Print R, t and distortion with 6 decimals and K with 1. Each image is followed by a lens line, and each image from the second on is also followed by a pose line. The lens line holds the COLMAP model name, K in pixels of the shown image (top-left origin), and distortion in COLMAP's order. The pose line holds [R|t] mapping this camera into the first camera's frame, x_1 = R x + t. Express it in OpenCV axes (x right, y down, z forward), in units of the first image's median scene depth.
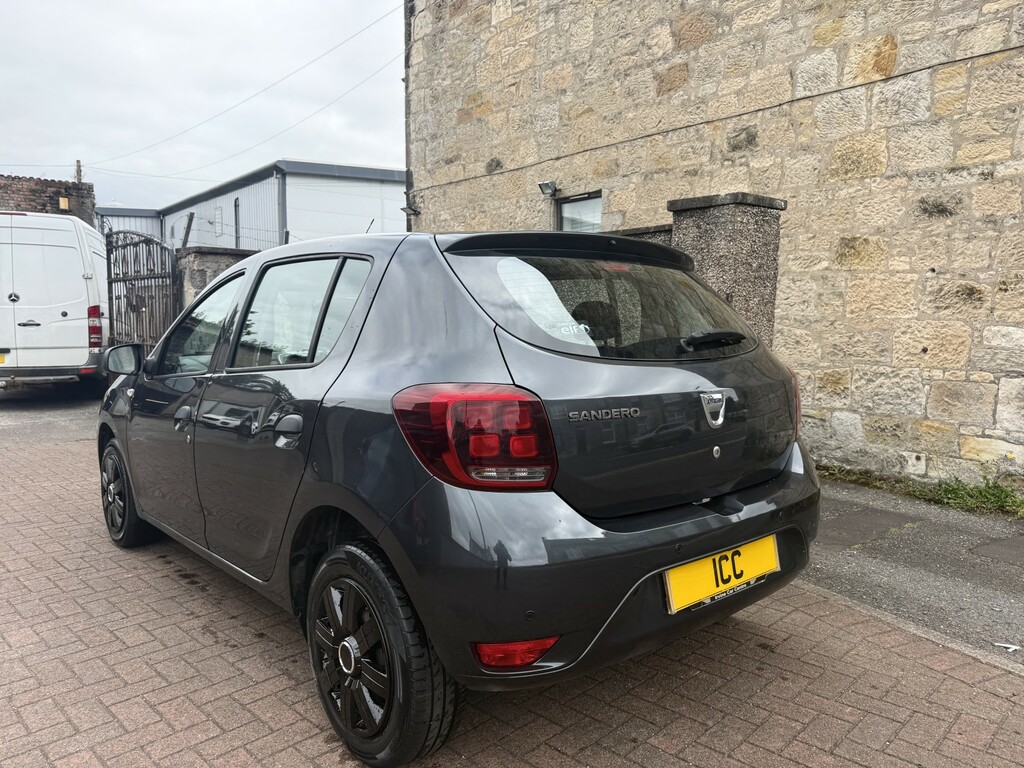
lens RADIAL K [[729.5, 0, 503.7], [0, 729.5, 397.5], [0, 0, 1]] dist [0.002682, -0.005624]
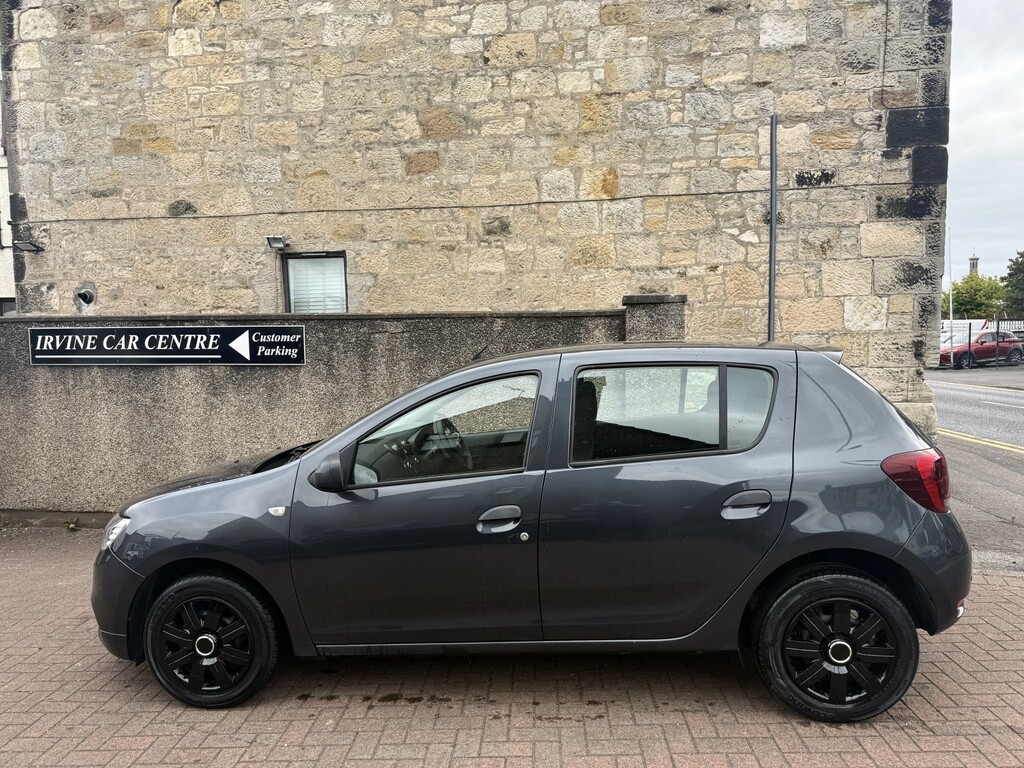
lens RADIAL K [[708.3, 0, 514.6], [0, 708.3, 400.1], [0, 0, 1]] dist [0.157244, -0.294606]
pose [[0.733144, -0.075894, 0.675826, -0.568091], [0.100350, 0.994948, 0.002869, -0.072219], [-0.672629, 0.065716, 0.737056, 0.128313]]
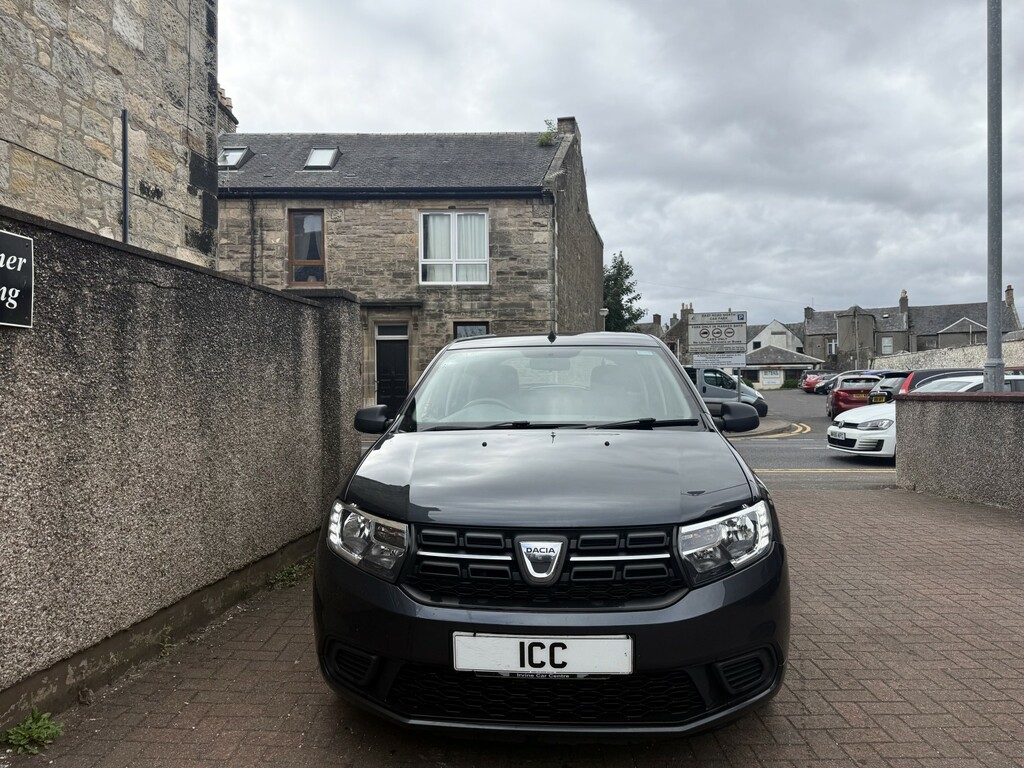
lens RADIAL K [[721.4, 0, 511.5], [0, 721.4, 390.0], [0, 0, 1]] dist [0.066017, -0.086948]
pose [[-0.704873, -0.007936, 0.709289, -0.623995], [0.077937, 0.993017, 0.088562, -0.127783], [-0.705039, 0.117704, -0.699333, 1.185656]]
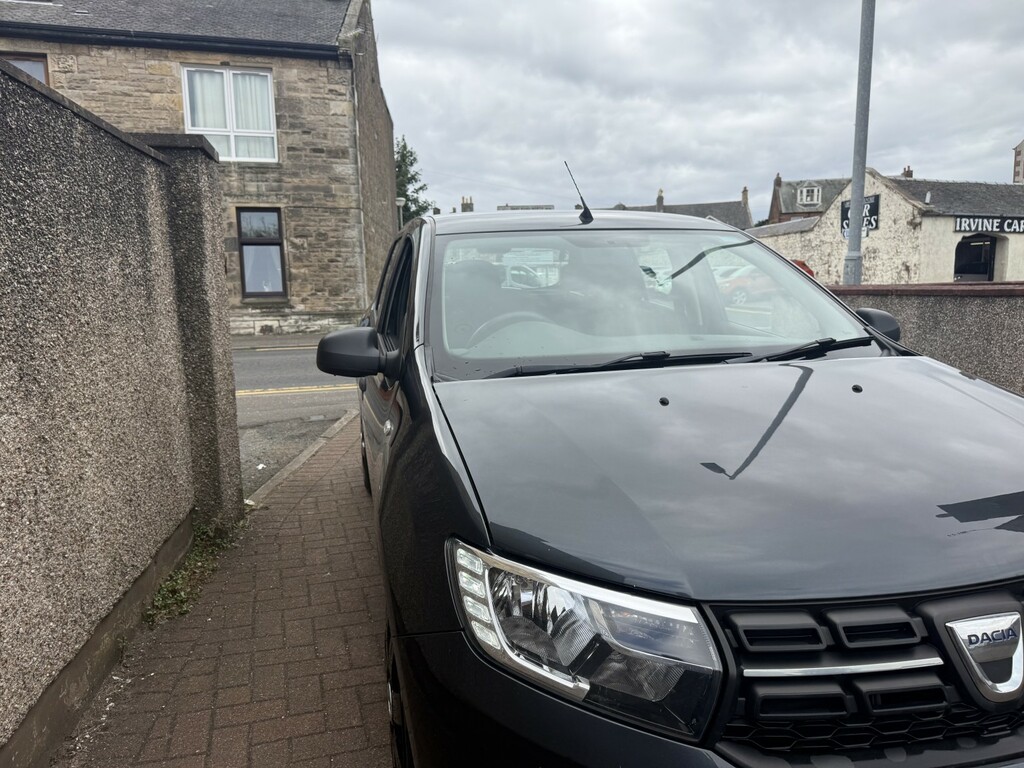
lens RADIAL K [[732.9, 0, 522.7], [0, 732.9, 388.8], [0, 0, 1]] dist [0.026151, -0.044262]
pose [[-0.892955, -0.060272, 0.446092, -0.341703], [0.058488, 0.967060, 0.247737, -0.125472], [-0.446330, 0.247310, -0.860016, 1.122017]]
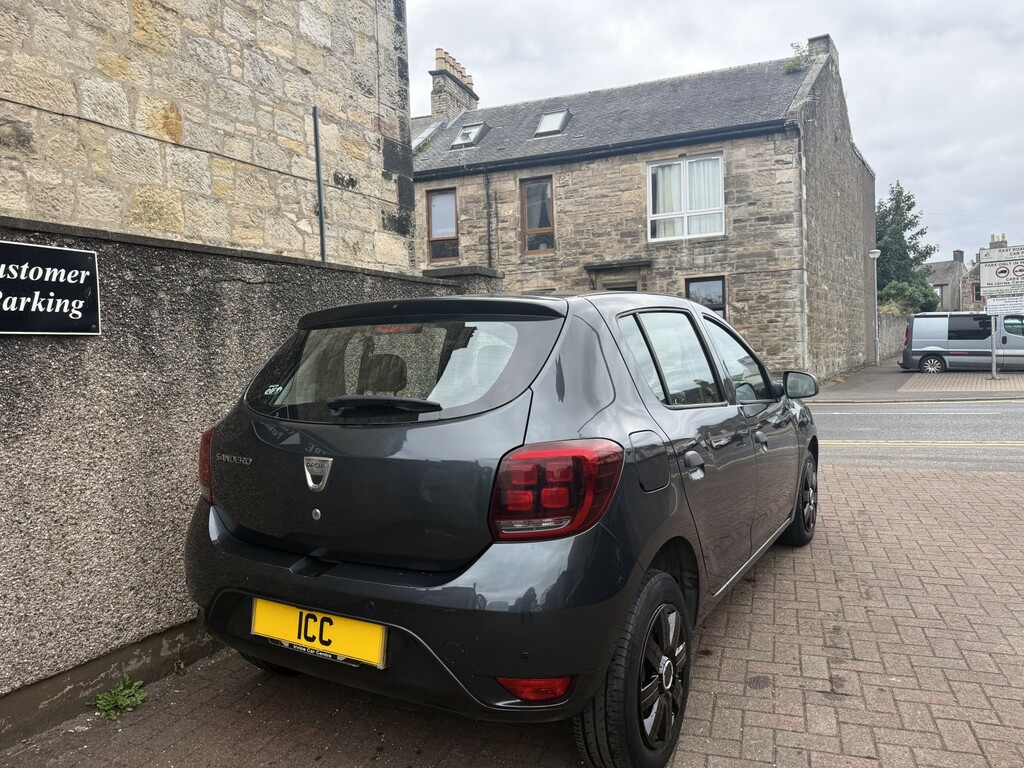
lens RADIAL K [[727.9, 0, 514.9], [0, 727.9, 394.4], [0, 0, 1]] dist [0.014980, -0.019133]
pose [[-0.417227, -0.045950, 0.907640, -0.657401], [0.136632, 0.984198, 0.112633, -0.126785], [-0.898473, 0.171006, -0.404355, 1.029693]]
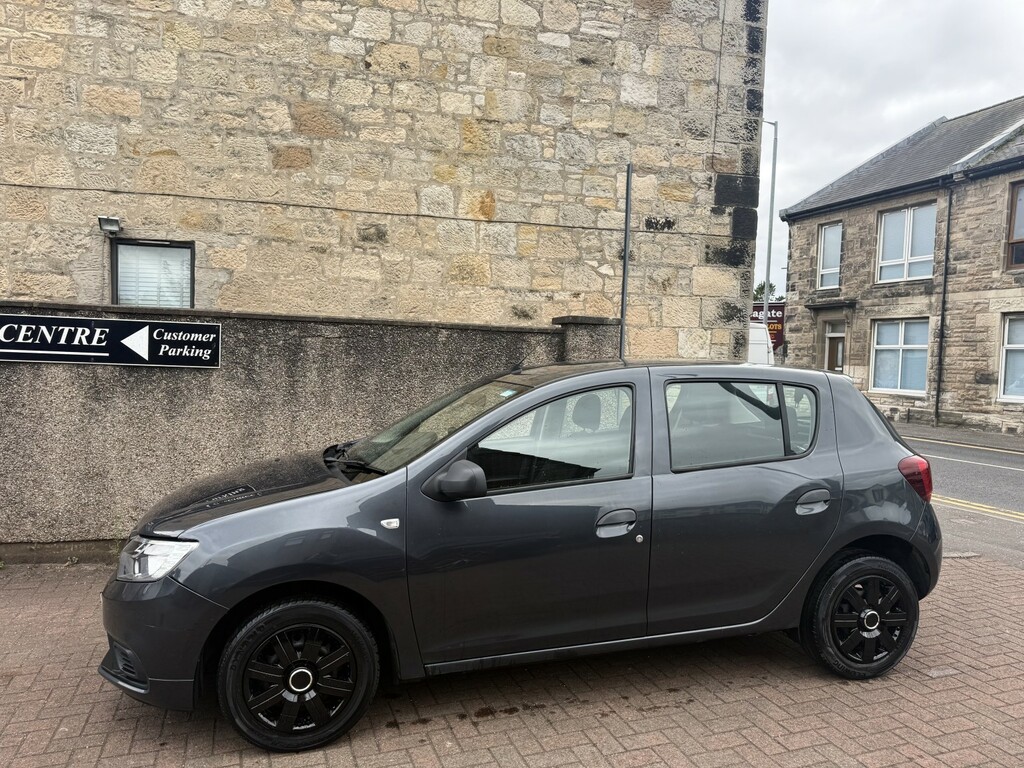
lens RADIAL K [[708.1, 0, 505.5], [0, 708.1, 399.3], [0, 0, 1]] dist [0.135631, -0.235879]
pose [[0.435922, -0.047124, 0.898750, -0.757003], [0.076923, 0.996925, 0.014962, -0.095361], [-0.896691, 0.062612, 0.438206, 0.354391]]
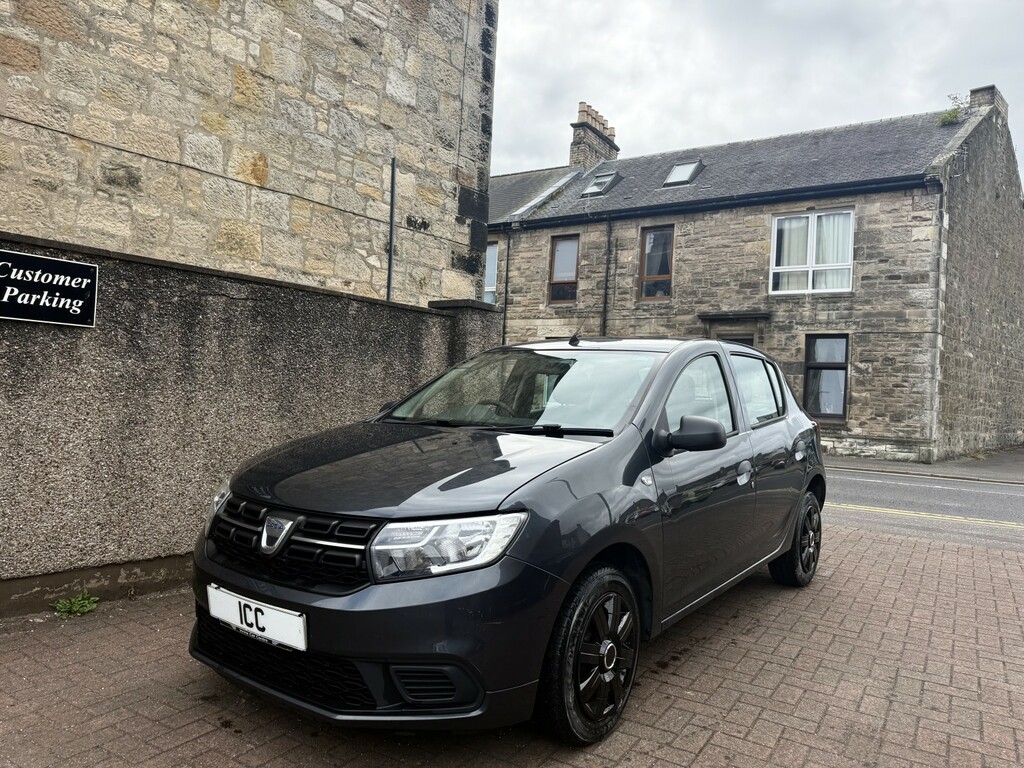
lens RADIAL K [[722.1, 0, 505.9], [0, 722.1, 402.9], [0, 0, 1]] dist [0.051915, -0.070084]
pose [[-0.209507, -0.029238, 0.977370, -0.807610], [0.063116, 0.997064, 0.043357, -0.087011], [-0.975768, 0.070772, -0.207046, 0.856135]]
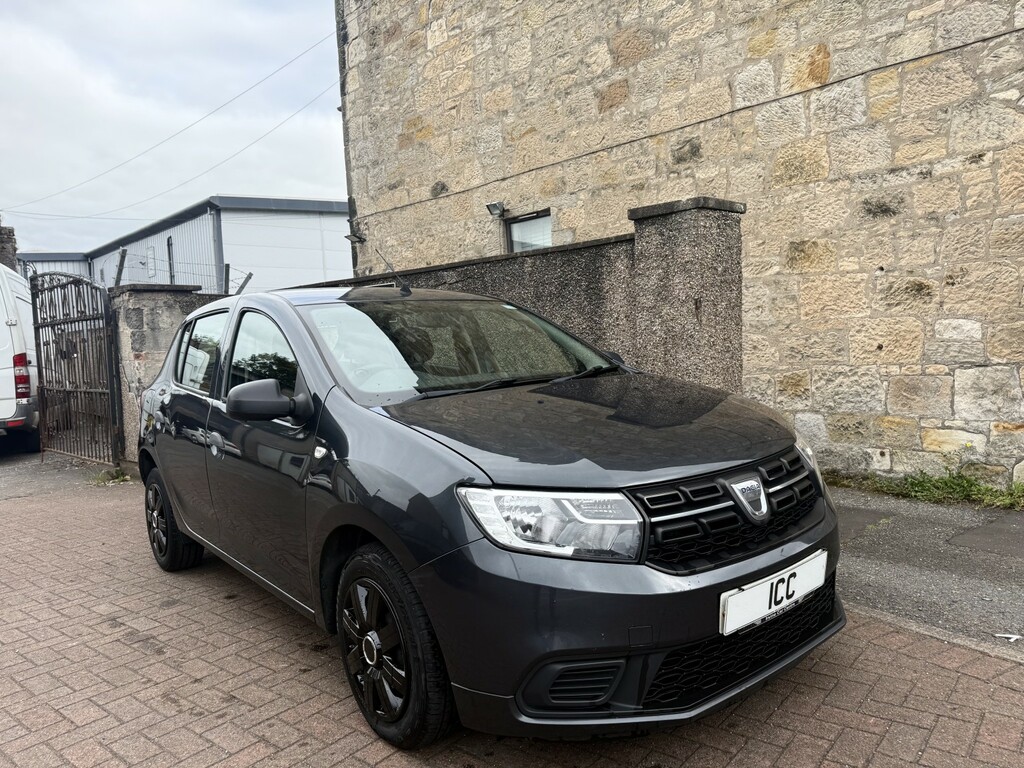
lens RADIAL K [[727.9, 0, 514.9], [0, 727.9, 394.4], [0, 0, 1]] dist [0.014980, -0.019133]
pose [[0.994583, -0.062815, 0.082824, -0.017025], [0.065924, 0.997198, -0.035348, 0.002940], [-0.080371, 0.040616, 0.995937, 0.029363]]
